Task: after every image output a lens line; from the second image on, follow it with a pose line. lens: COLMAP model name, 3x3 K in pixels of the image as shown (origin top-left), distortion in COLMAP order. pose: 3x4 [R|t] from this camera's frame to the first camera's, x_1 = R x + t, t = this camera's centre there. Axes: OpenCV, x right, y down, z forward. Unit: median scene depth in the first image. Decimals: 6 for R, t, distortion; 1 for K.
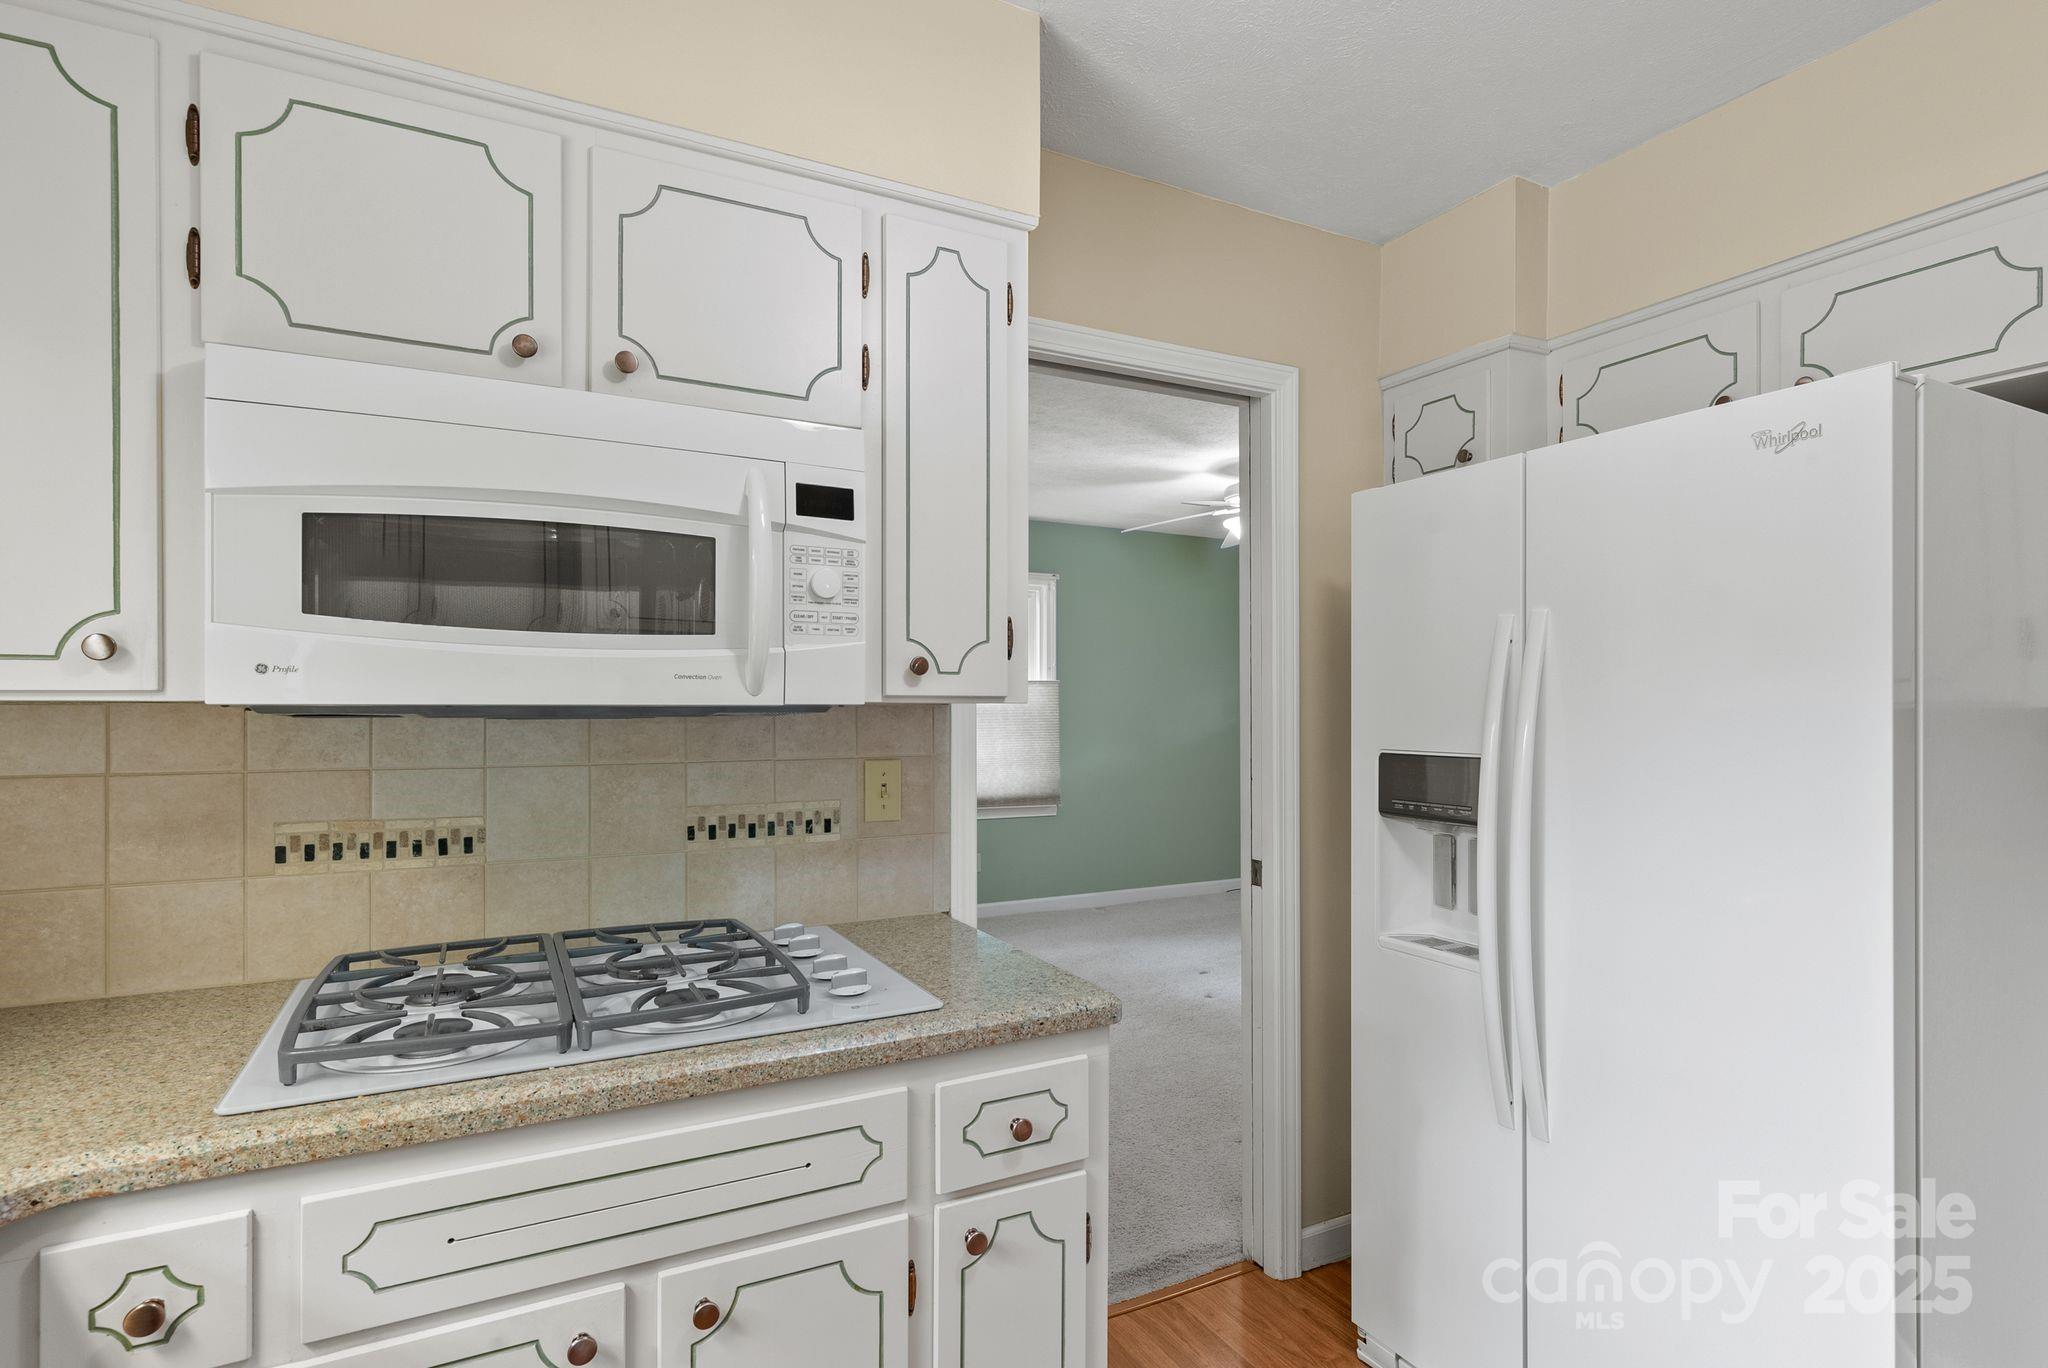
lens RADIAL K [[1021.3, 0, 1032.6], [0, 1021.3, 701.1], [0, 0, 1]] dist [0.000960, 0.000543]
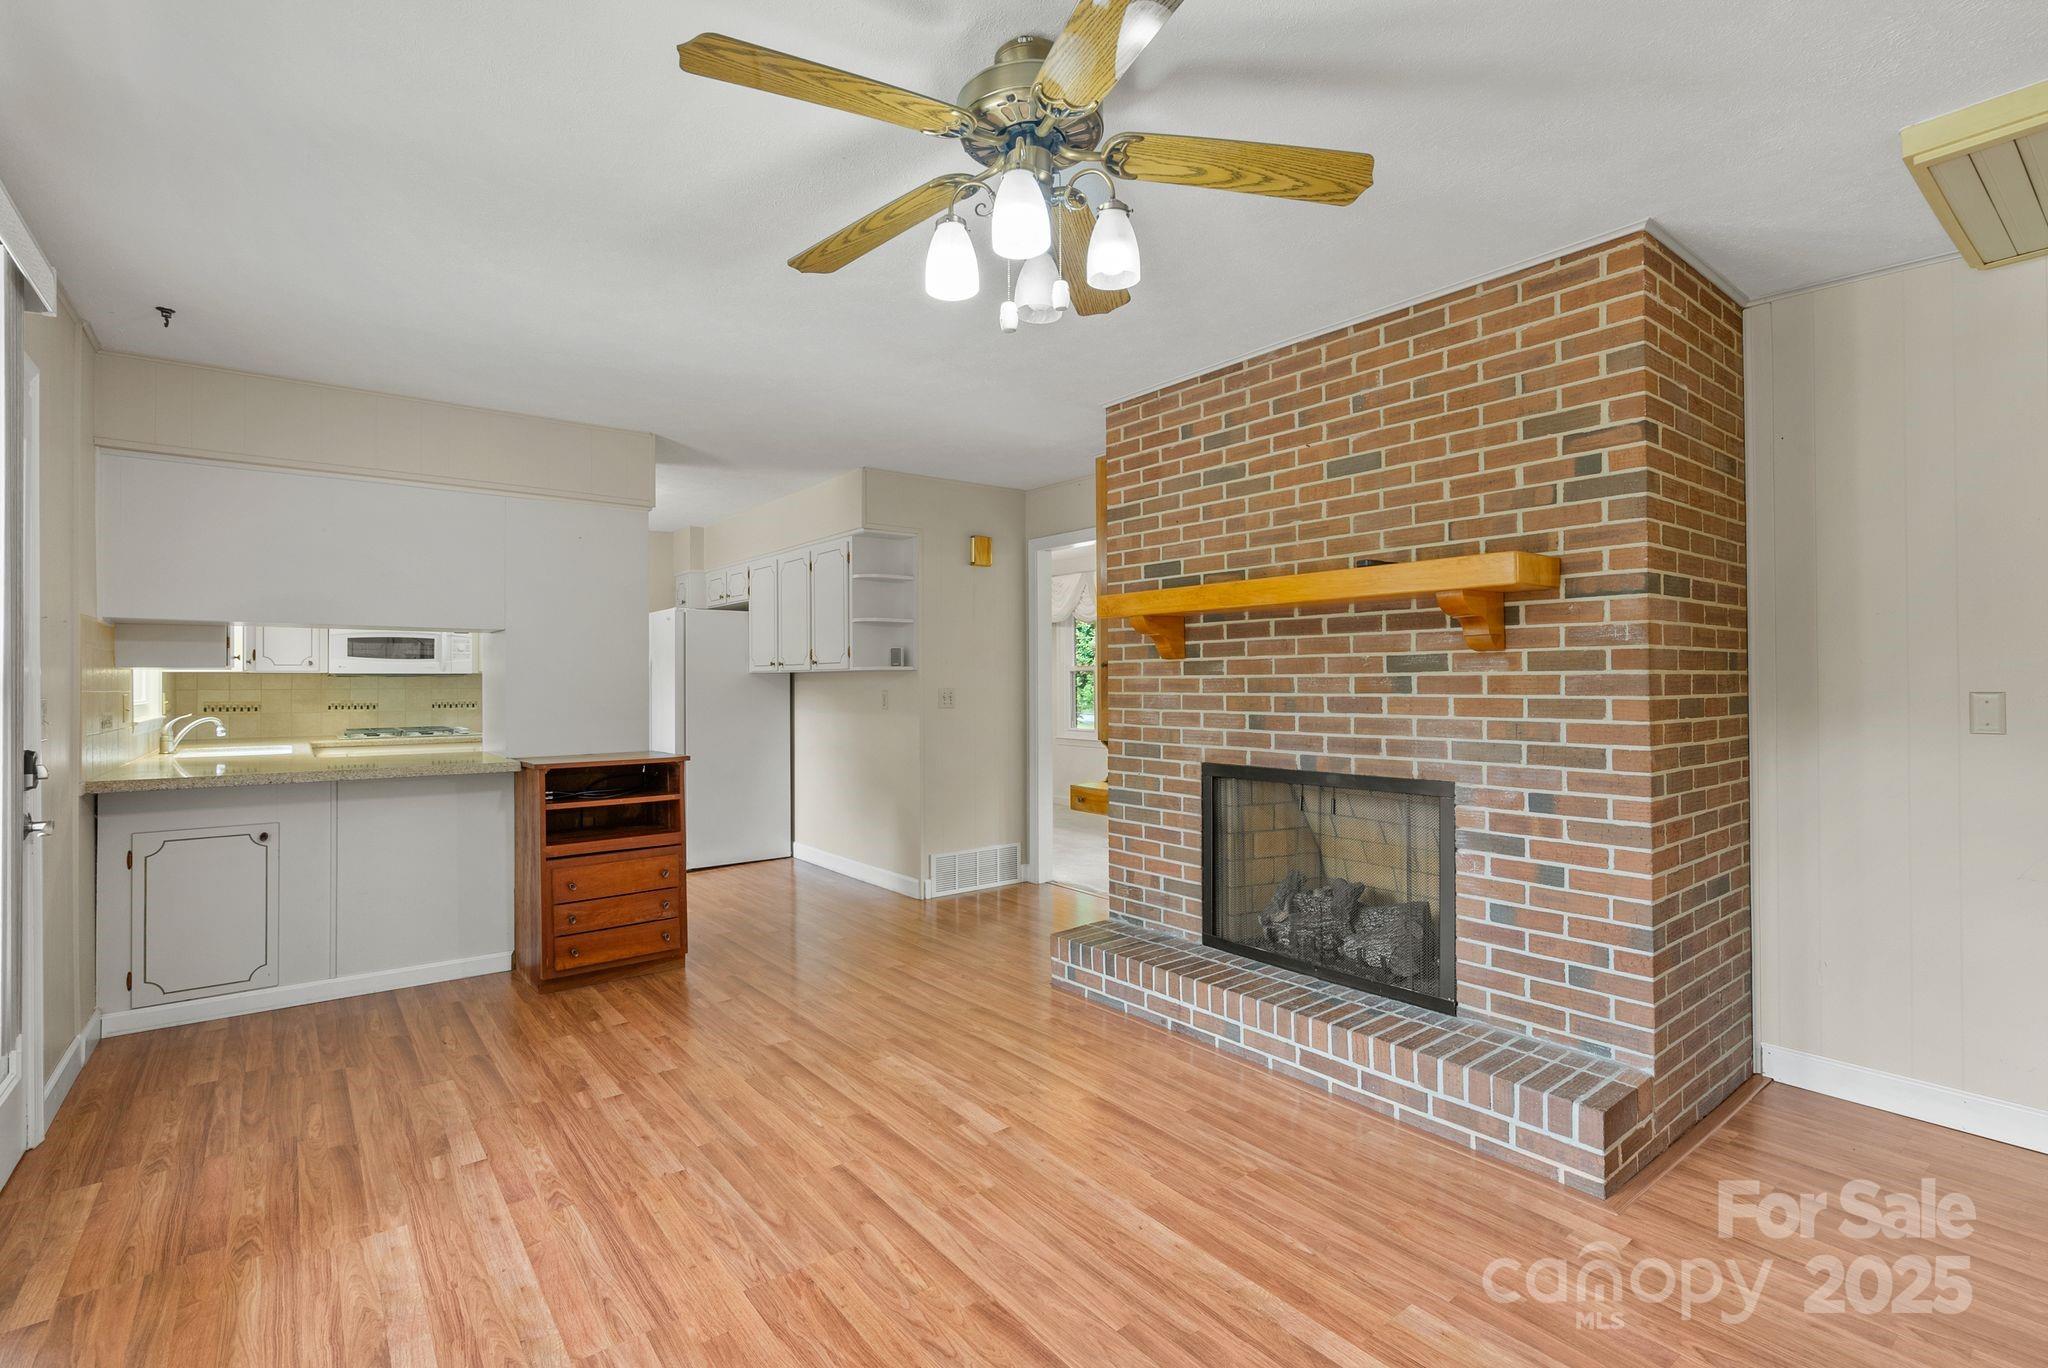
lens RADIAL K [[936.0, 0, 1024.0], [0, 936.0, 684.0], [0, 0, 1]] dist [0.000516, 0.000052]
pose [[0.983456, -0.001926, 0.181139, 1.501040], [0.000613, 0.999973, 0.007305, 0.019494], [-0.181148, -0.007074, 0.983430, -3.557787]]
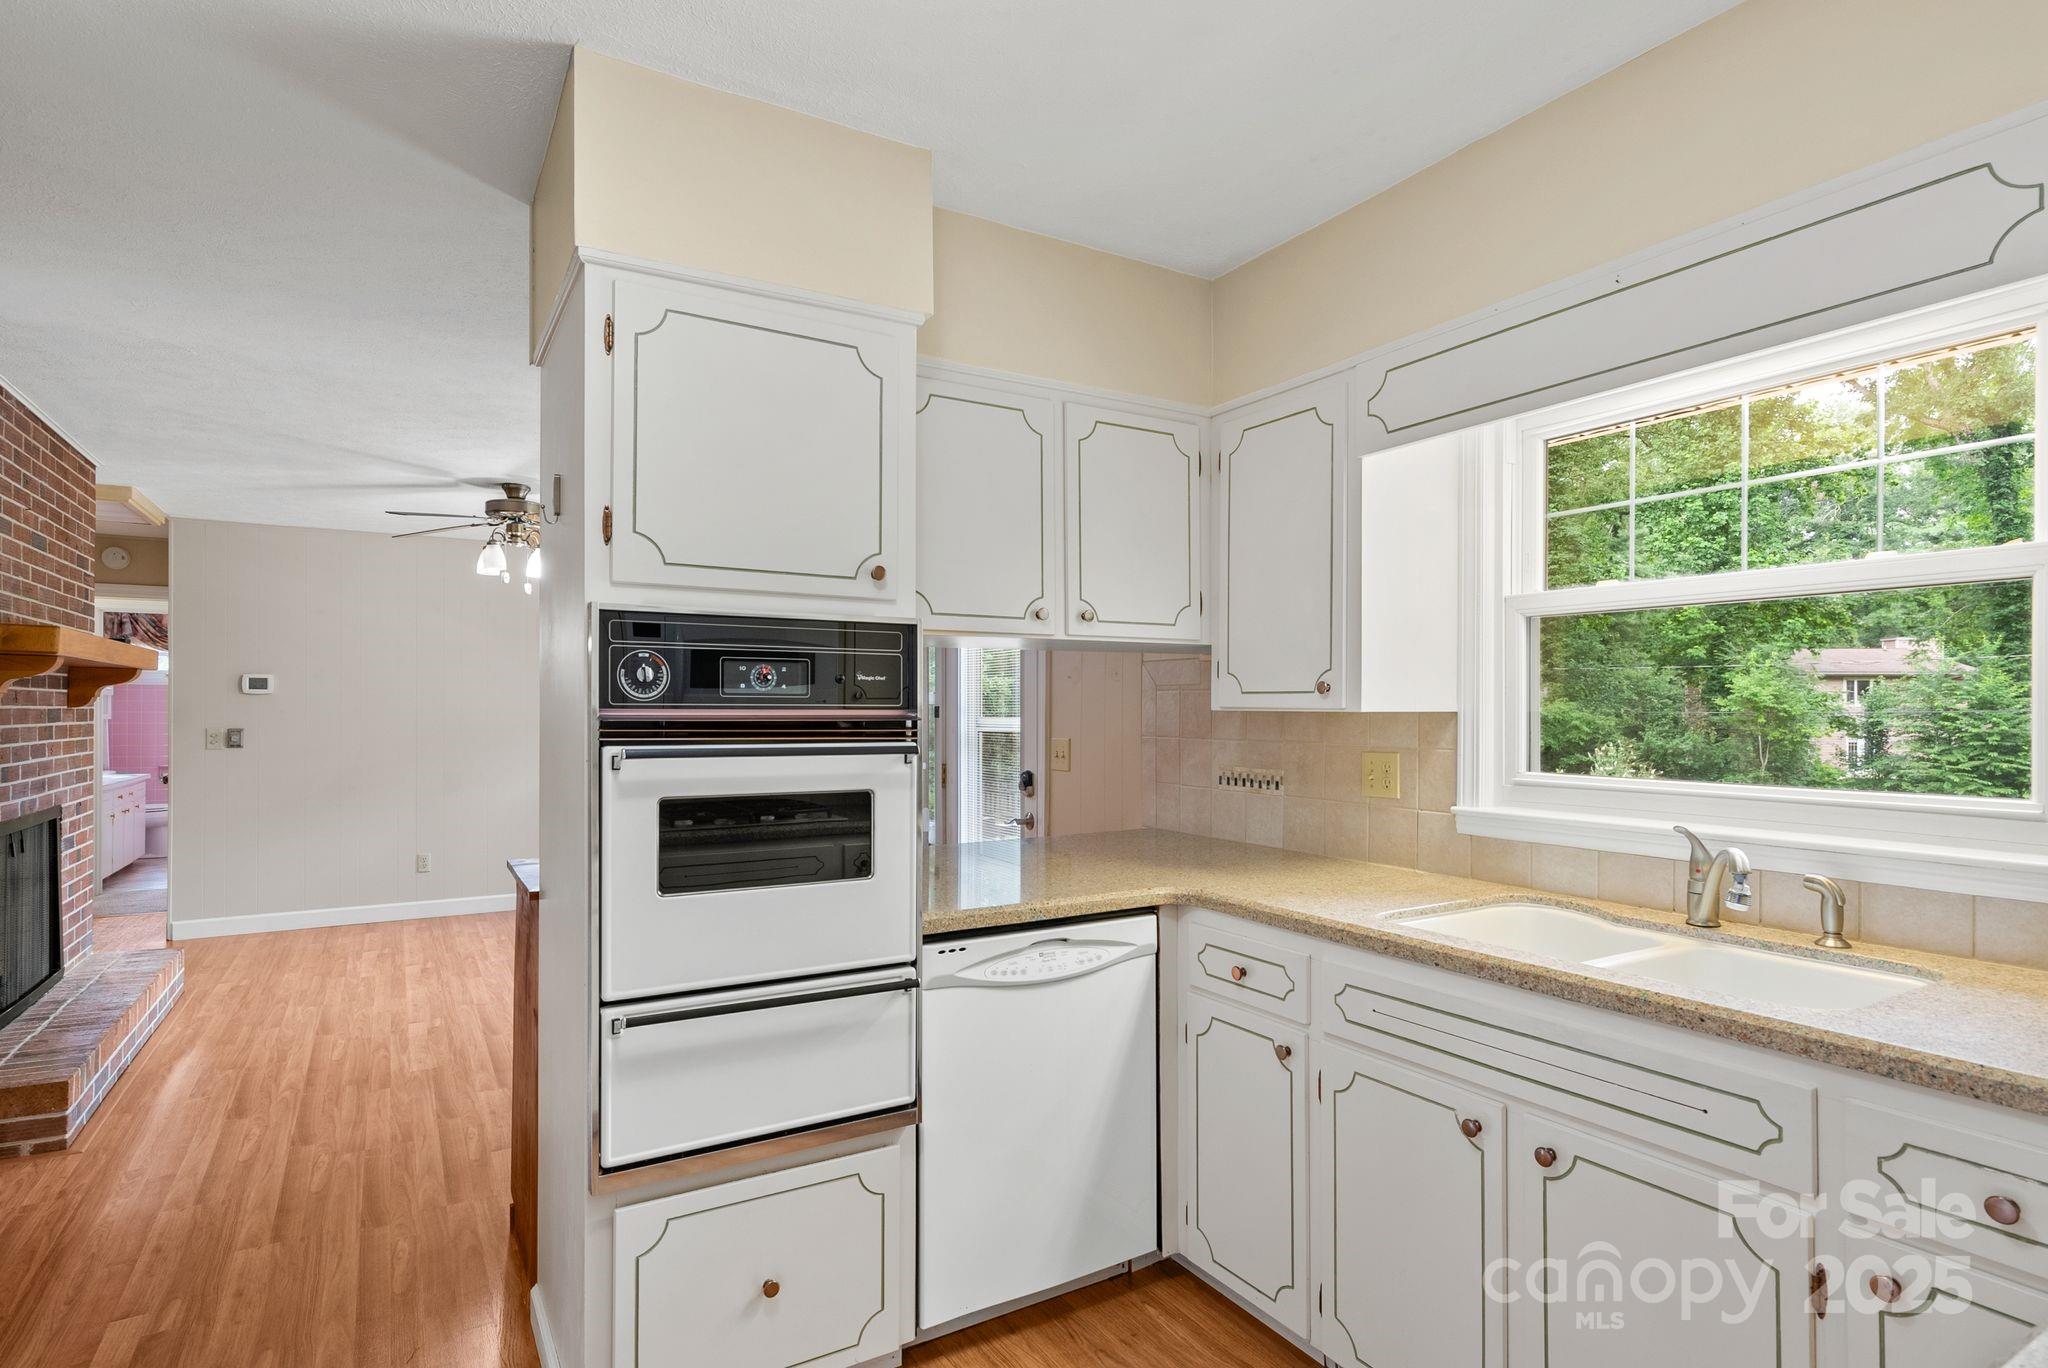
lens RADIAL K [[1053.9, 0, 1021.5], [0, 1053.9, 703.7], [0, 0, 1]] dist [0.000250, -0.000008]
pose [[-0.998427, 0.000153, -0.056074, 0.237217], [0.000864, 0.999920, -0.012657, 0.003968], [0.056068, -0.012685, -0.998346, 1.232718]]
